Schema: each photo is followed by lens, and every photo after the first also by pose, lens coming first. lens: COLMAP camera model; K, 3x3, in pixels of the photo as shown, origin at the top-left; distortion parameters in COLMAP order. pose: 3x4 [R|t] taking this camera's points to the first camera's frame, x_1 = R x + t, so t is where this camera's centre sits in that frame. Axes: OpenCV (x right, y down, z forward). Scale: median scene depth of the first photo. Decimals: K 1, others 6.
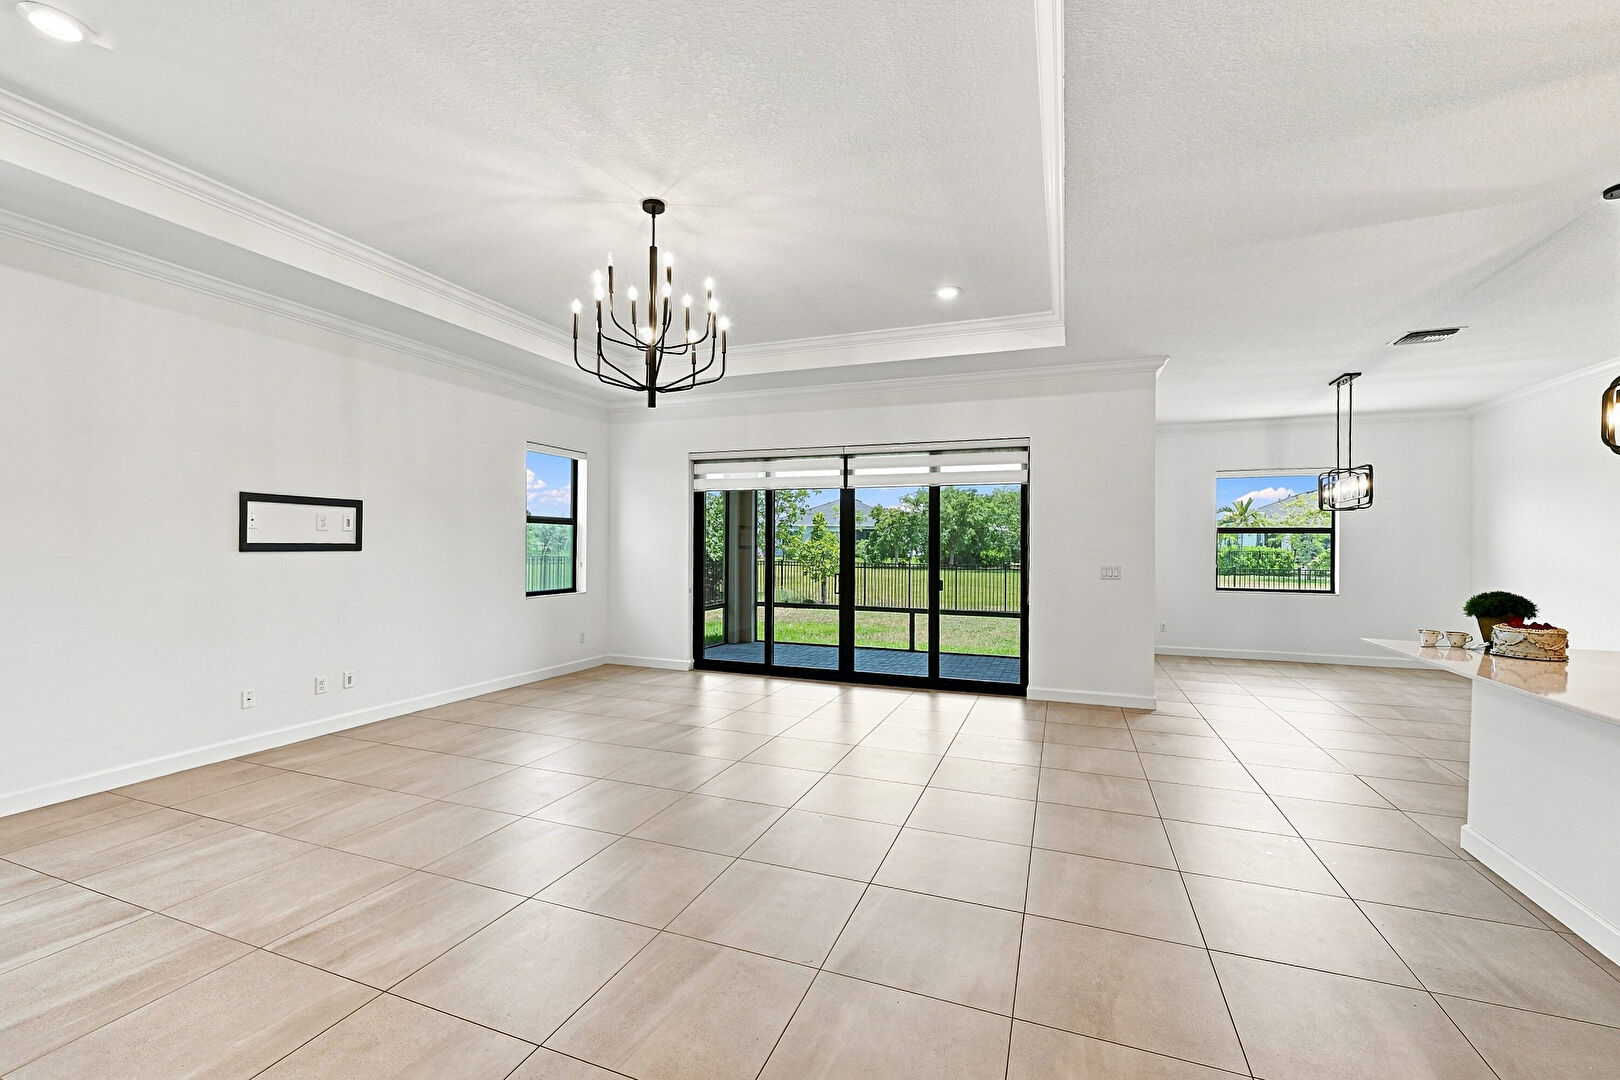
lens RADIAL K [[672.0, 0, 804.6], [0, 672.0, 540.8], [0, 0, 1]] dist [-0.001462, 0.000124]
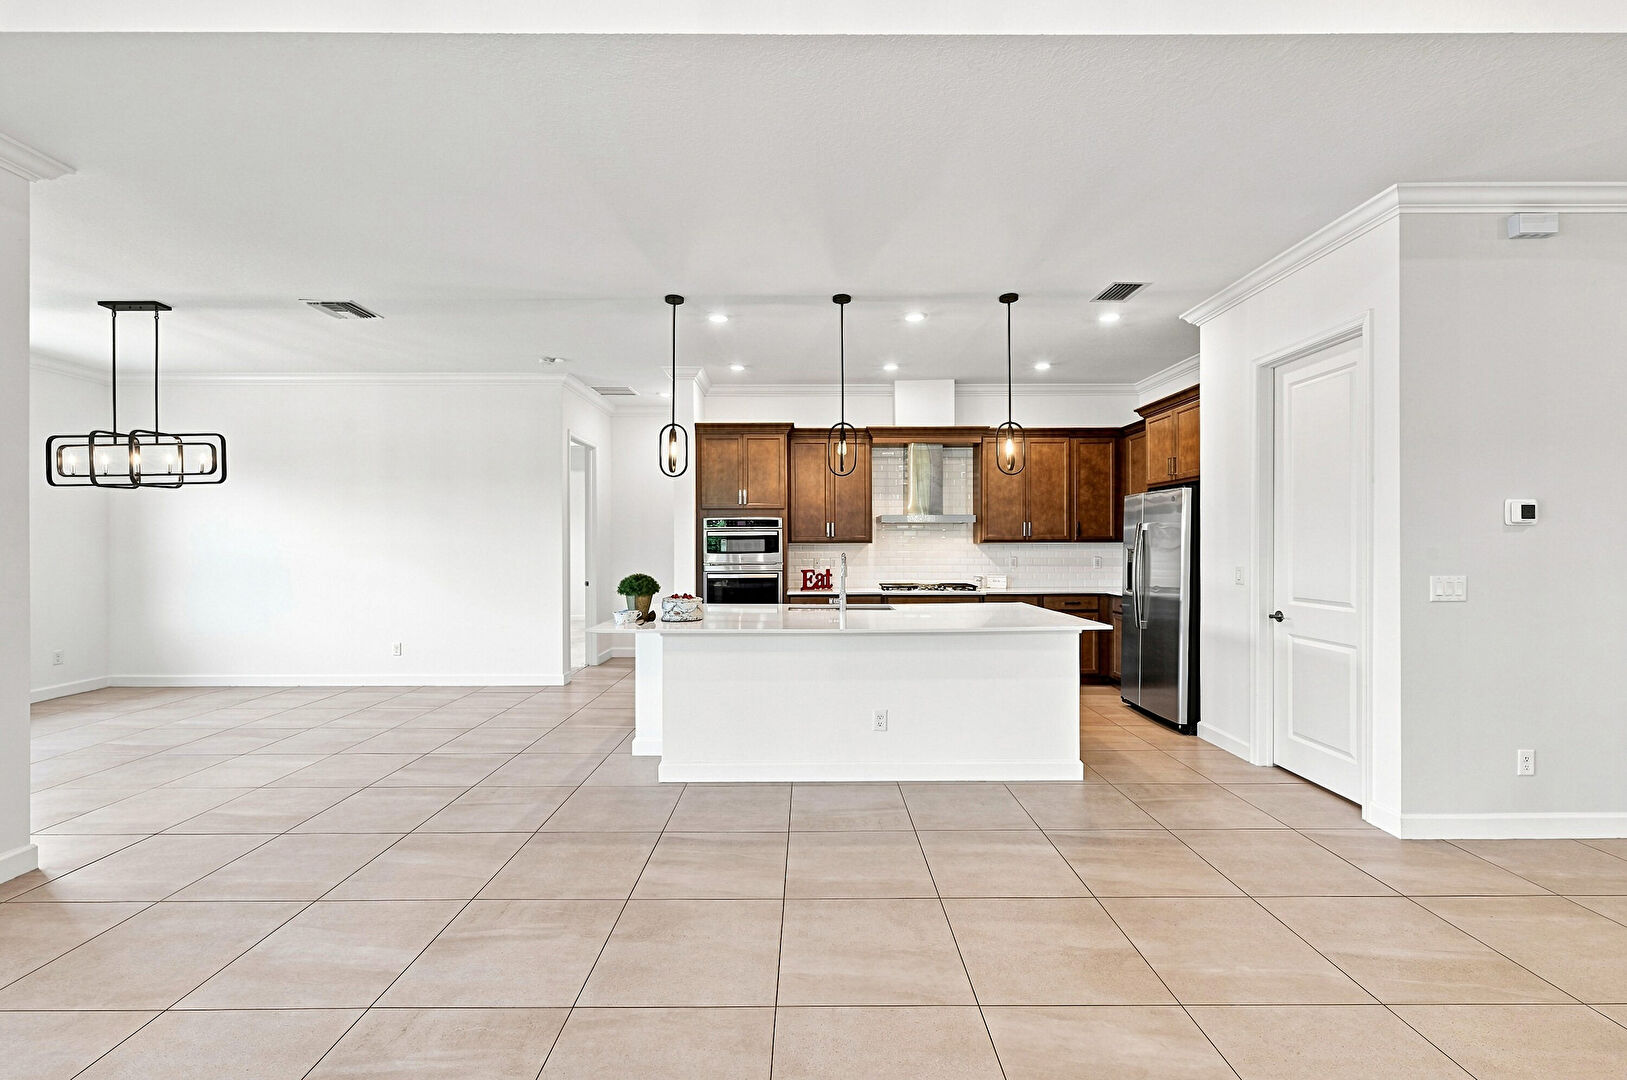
lens RADIAL K [[670.7, 0, 810.8], [0, 670.7, 540.6], [0, 0, 1]] dist [-0.001281, -0.000064]
pose [[-0.364138, -0.005359, 0.931330, -0.122997], [-0.007639, 0.999967, 0.002767, 0.003640], [-0.931314, -0.006107, -0.364167, 0.551493]]
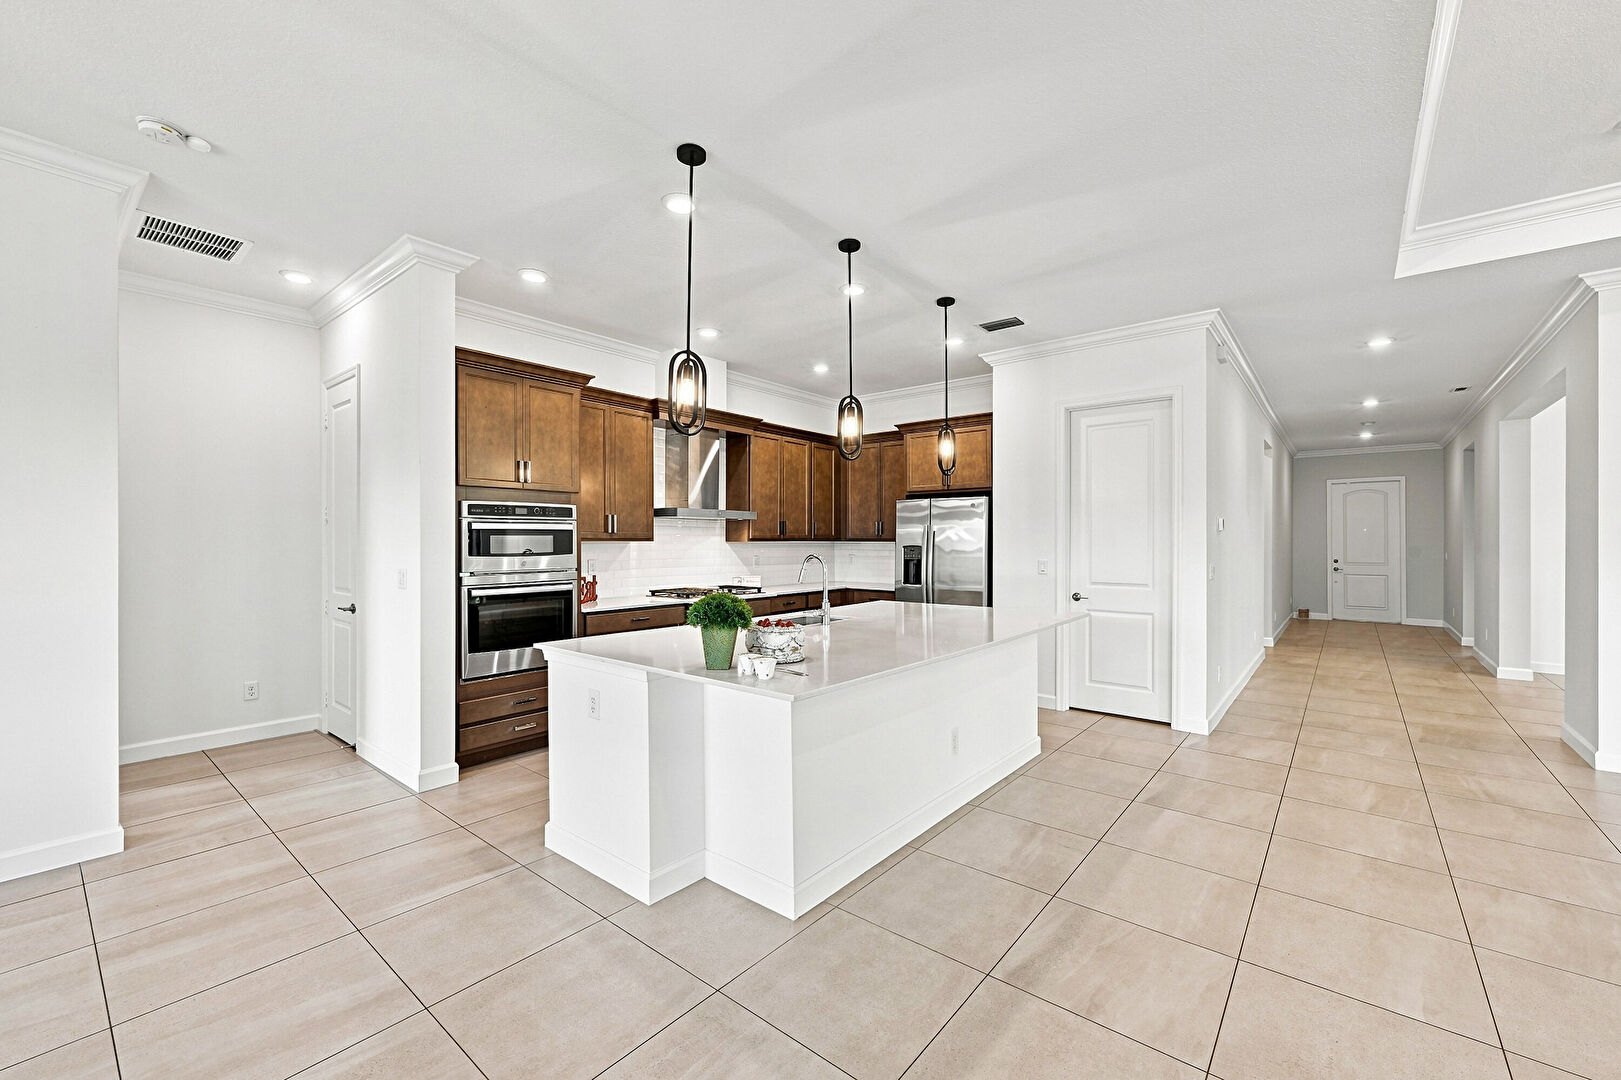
lens RADIAL K [[656.9, 0, 808.3], [0, 656.9, 539.9], [0, 0, 1]] dist [0.000484, 0.000016]
pose [[-0.948733, -0.010264, 0.315912, 0.336797], [-0.012618, 0.999906, -0.005405, 0.009513], [-0.315827, -0.009114, -0.948773, 0.796565]]
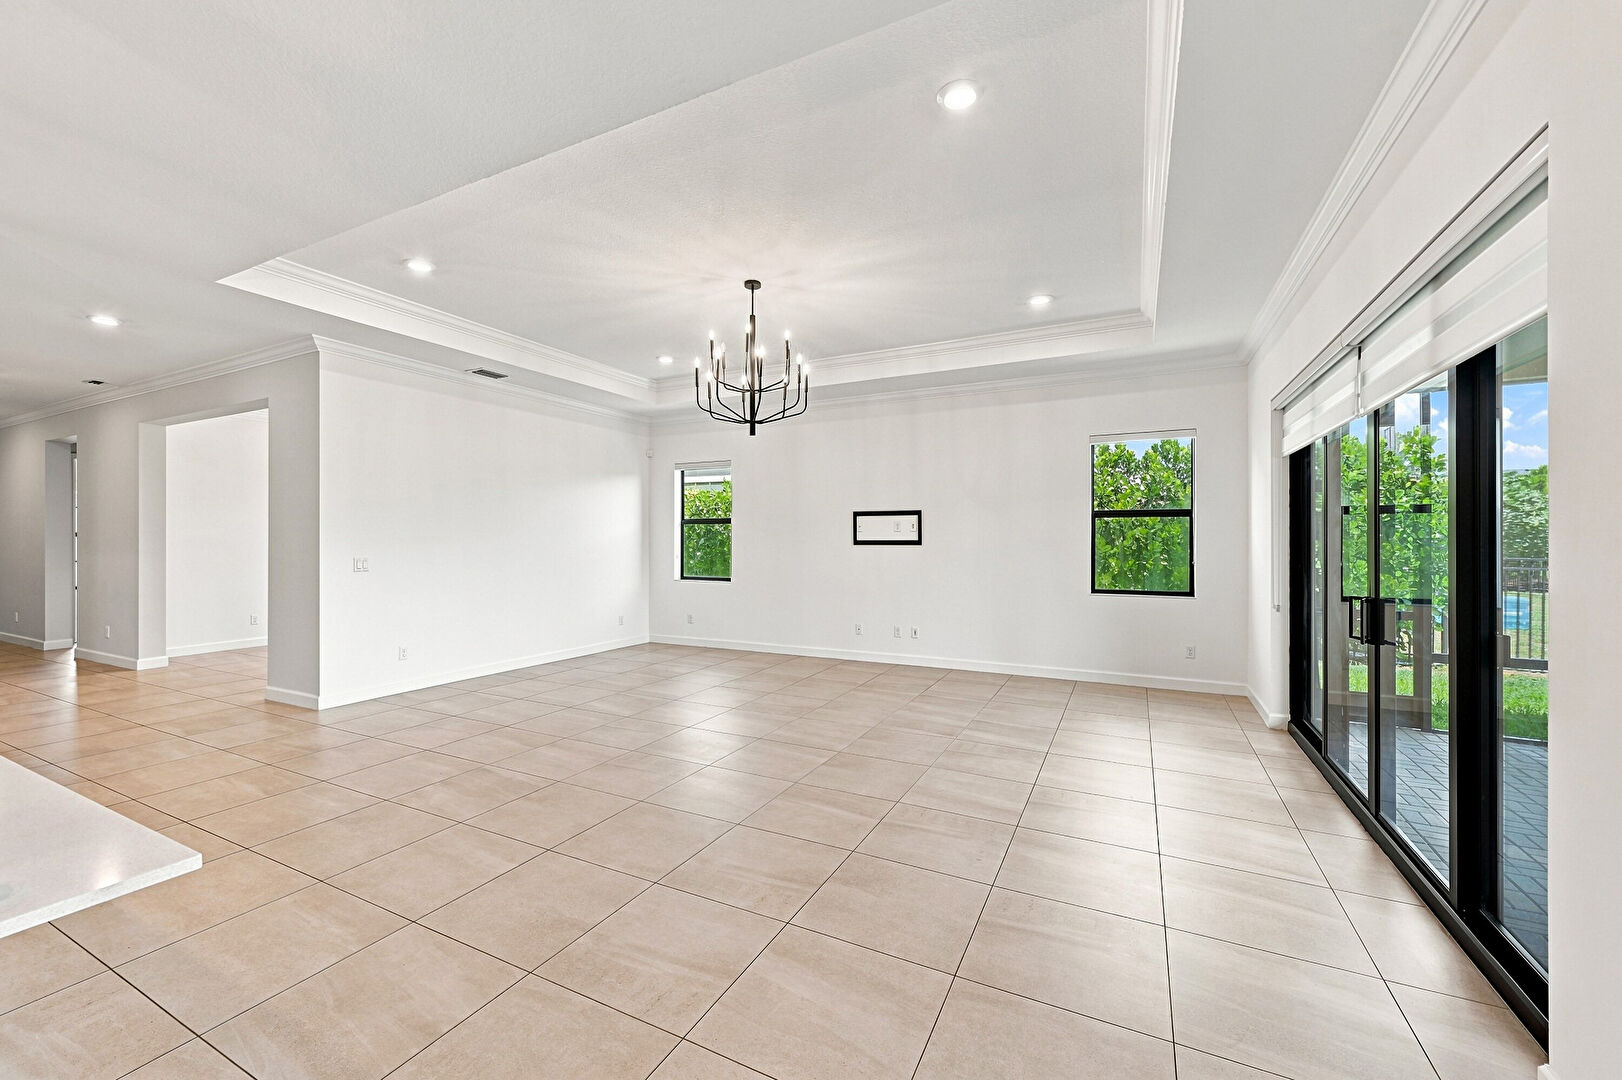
lens RADIAL K [[647.1, 0, 805.5], [0, 647.1, 538.3], [0, 0, 1]] dist [-0.000869, 0.000263]
pose [[-0.102664, -0.010467, -0.994661, 0.559569], [0.006283, 0.999918, -0.011170, 0.010702], [0.994696, -0.007396, -0.102590, 0.669135]]
